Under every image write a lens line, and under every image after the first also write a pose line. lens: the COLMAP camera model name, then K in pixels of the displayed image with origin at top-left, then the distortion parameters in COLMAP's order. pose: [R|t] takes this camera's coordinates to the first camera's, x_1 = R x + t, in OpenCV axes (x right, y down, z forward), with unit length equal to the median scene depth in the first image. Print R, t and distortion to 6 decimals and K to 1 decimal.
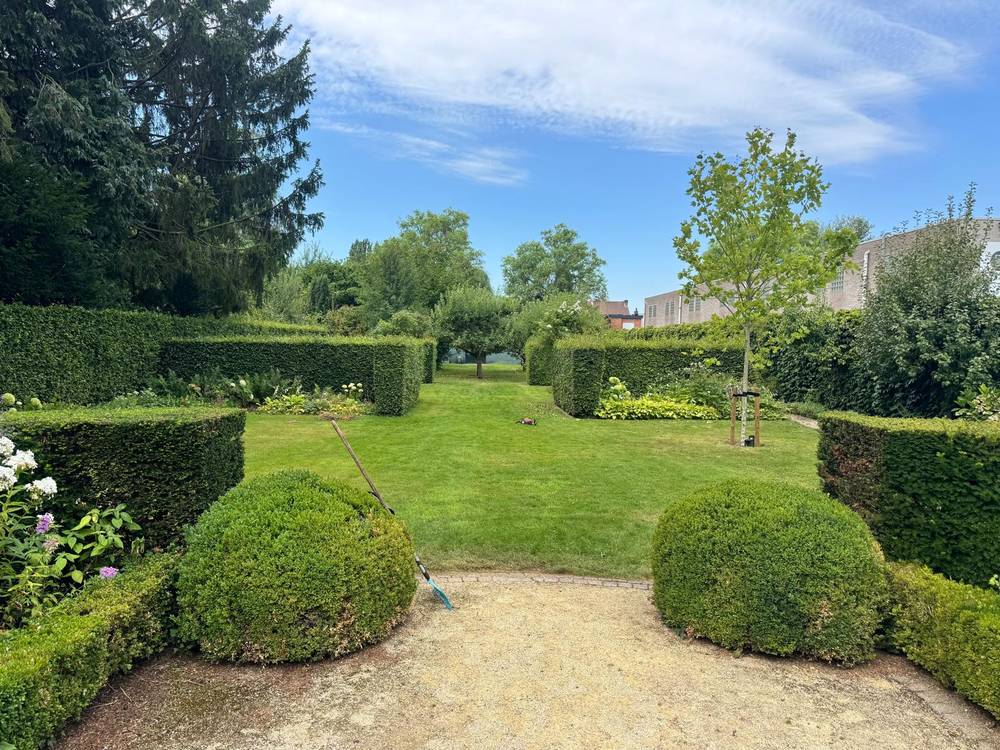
lens RADIAL K [[835.3, 0, 500.0], [0, 835.3, 375.0], [0, 0, 1]] dist [0.088171, -0.320752]
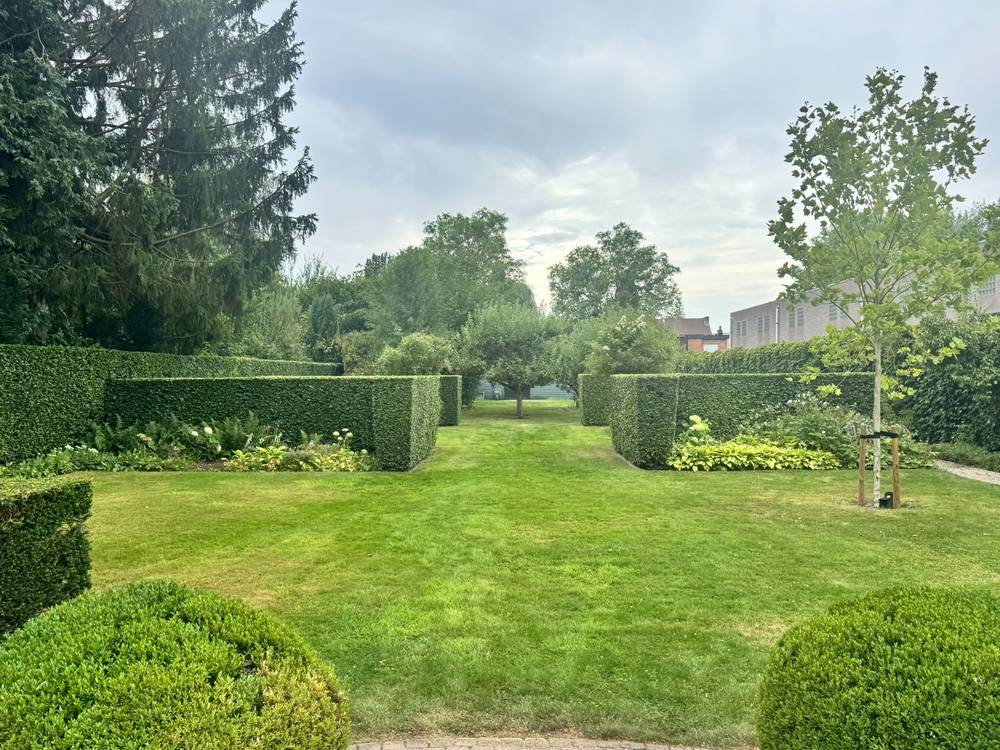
lens RADIAL K [[874.1, 0, 500.0], [0, 874.1, 375.0], [0, 0, 1]] dist [0.048007, -0.124475]
pose [[0.995991, -0.022874, -0.086481, 0.033504], [0.019156, 0.998866, -0.043575, -0.001551], [0.087380, 0.041744, 0.995300, 0.206036]]
